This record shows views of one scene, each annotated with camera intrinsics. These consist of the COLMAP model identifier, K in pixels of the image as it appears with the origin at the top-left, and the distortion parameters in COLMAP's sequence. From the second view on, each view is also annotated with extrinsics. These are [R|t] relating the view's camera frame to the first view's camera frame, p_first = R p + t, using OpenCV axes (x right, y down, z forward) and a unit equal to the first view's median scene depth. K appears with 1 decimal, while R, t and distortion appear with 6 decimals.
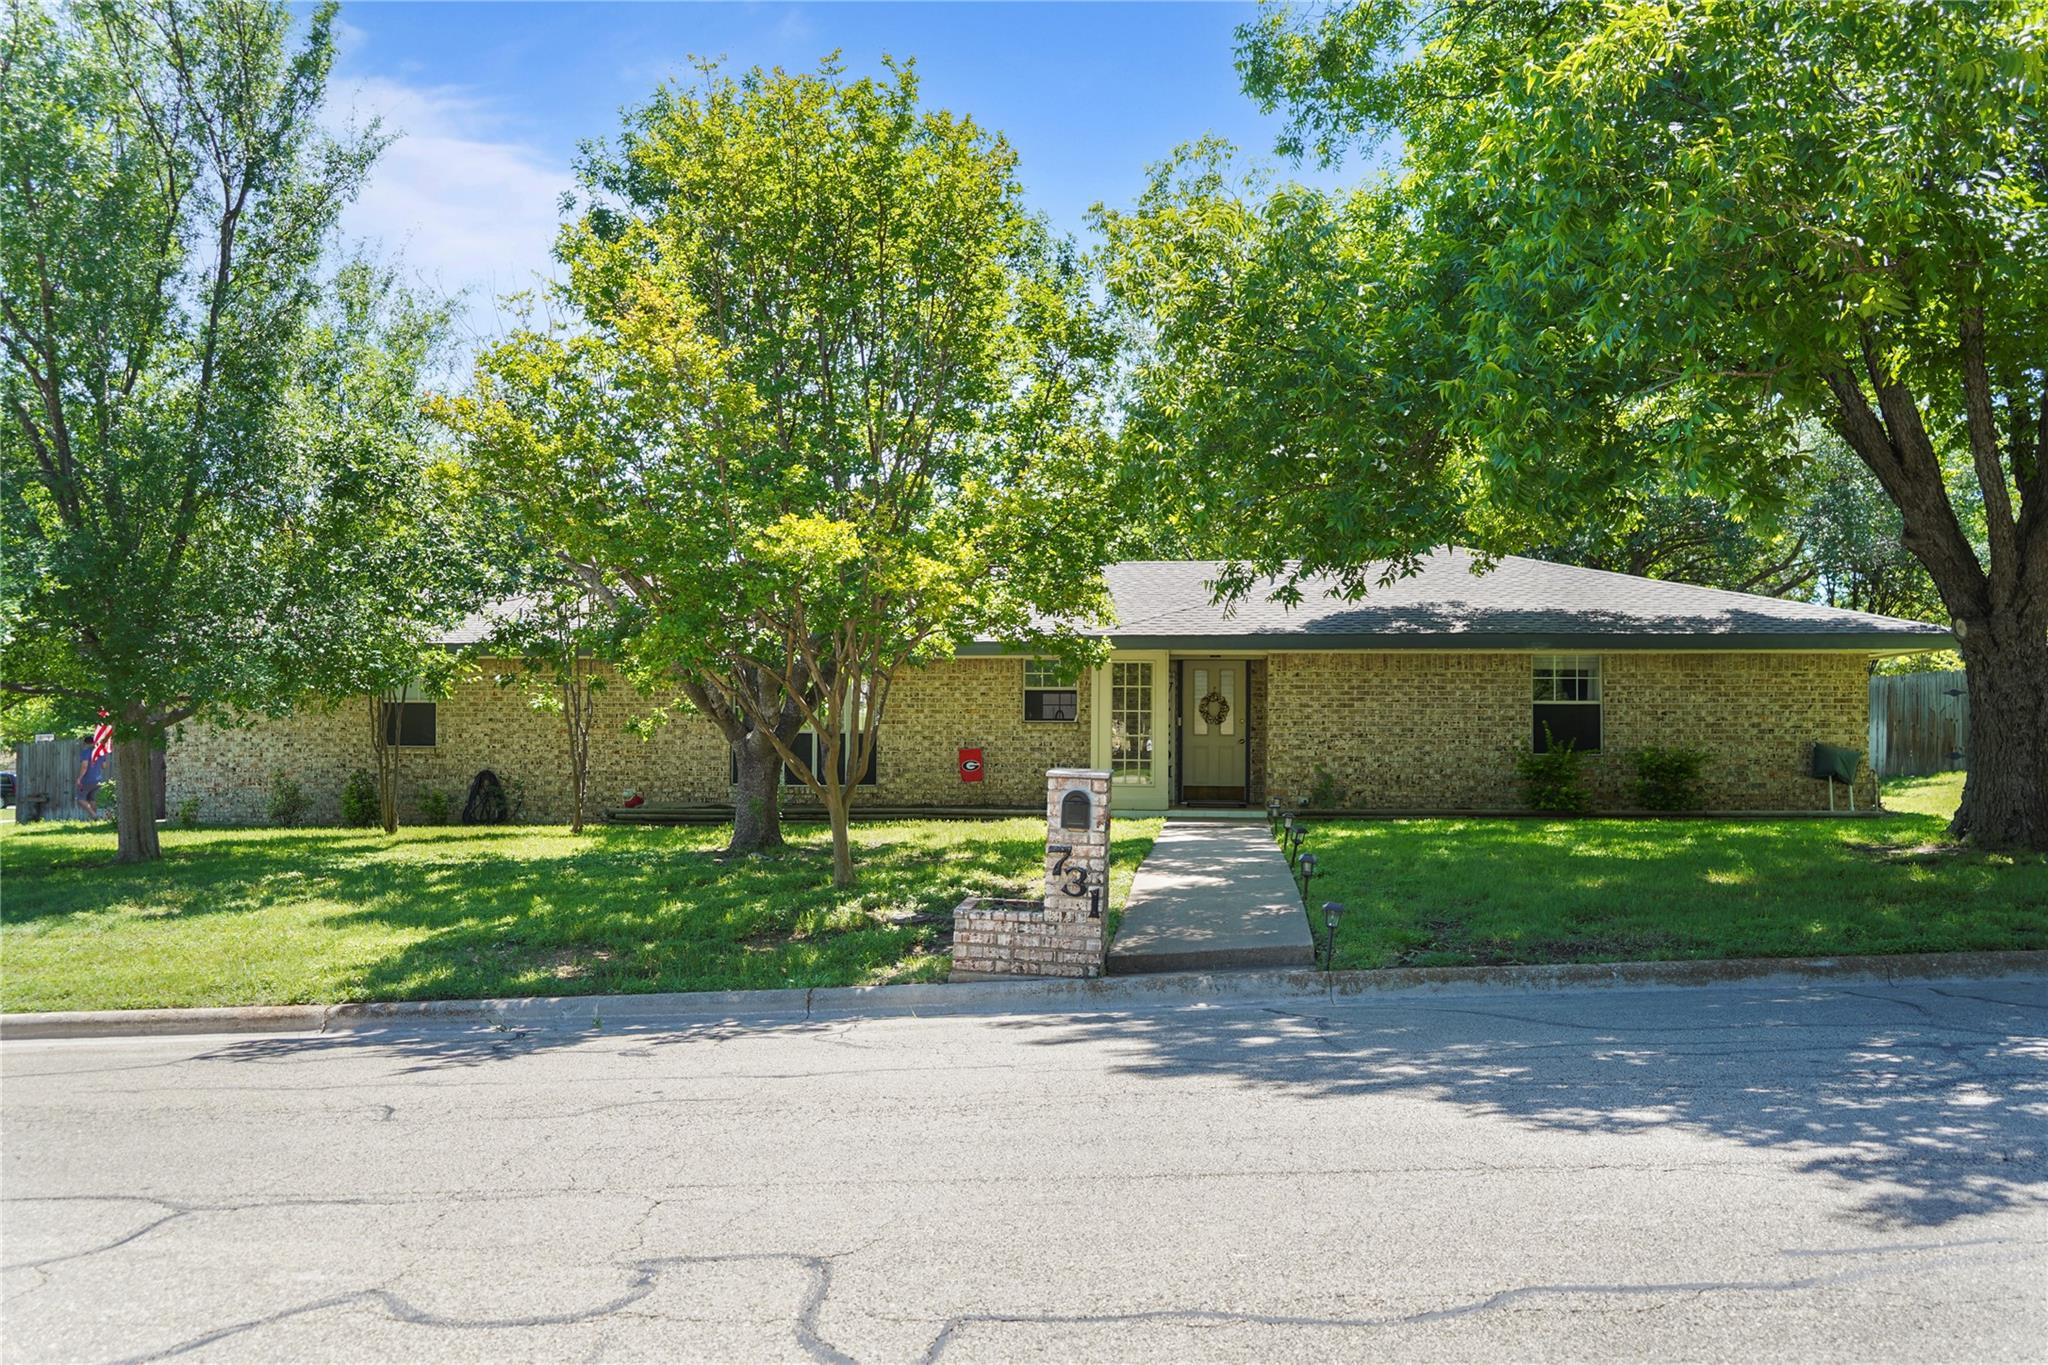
lens RADIAL K [[1656.7, 0, 1023.3], [0, 1656.7, 689.1], [0, 0, 1]] dist [0.016788, 0.005536]
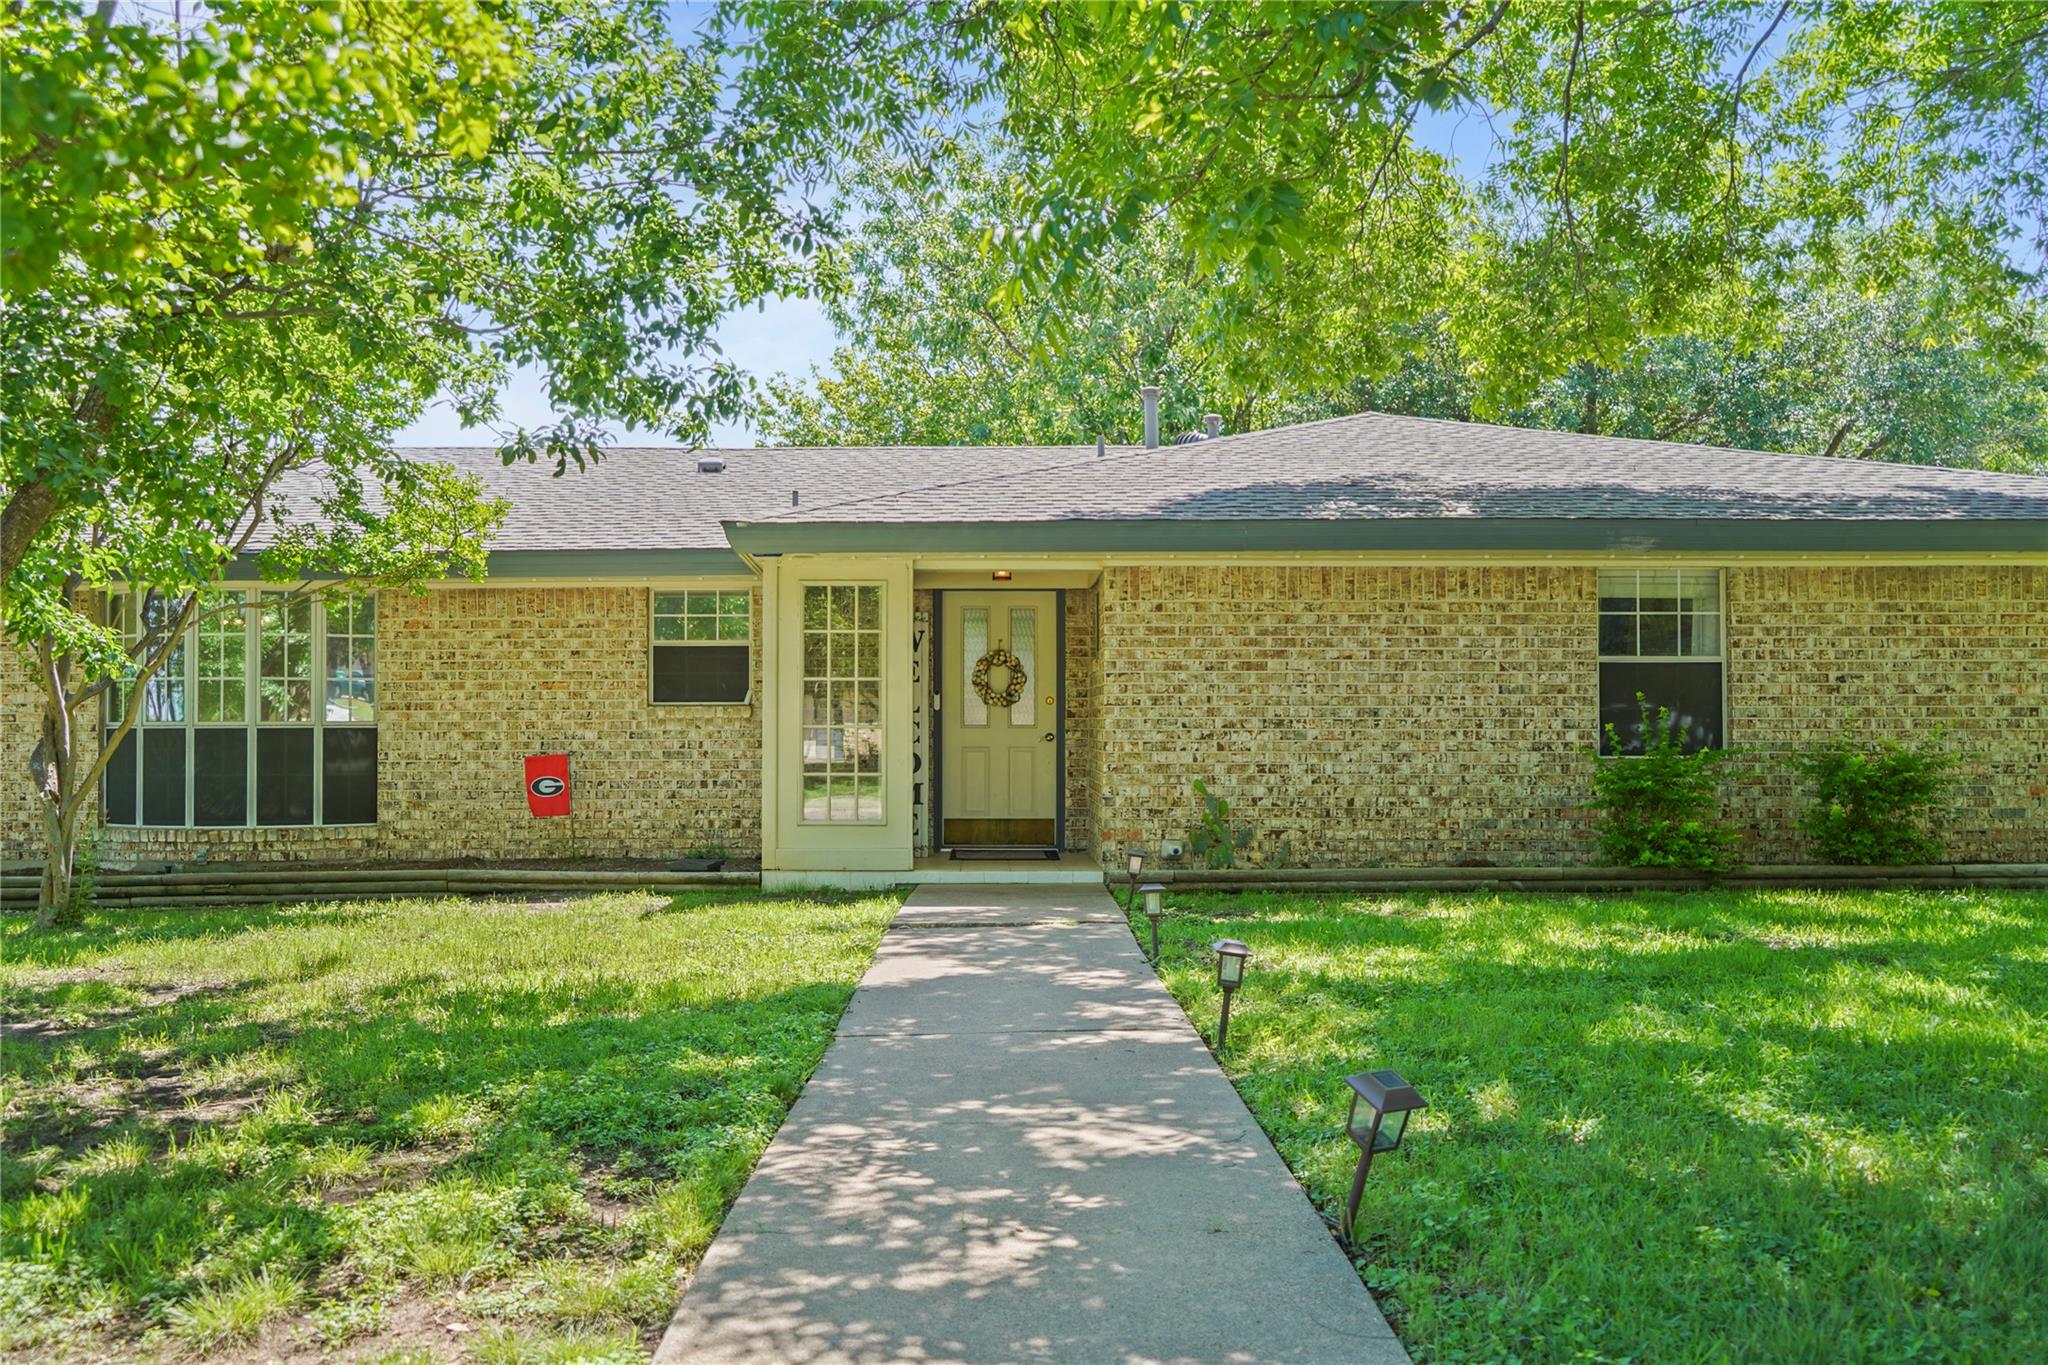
lens RADIAL K [[1656.7, 0, 1022.0], [0, 1656.7, 681.9], [0, 0, 1]] dist [0.016788, 0.005536]
pose [[0.990923, -0.000947, 0.134424, 0.052133], [0.002122, 0.999961, -0.008594, 0.018861], [-0.134411, 0.008802, 0.990887, 0.486784]]
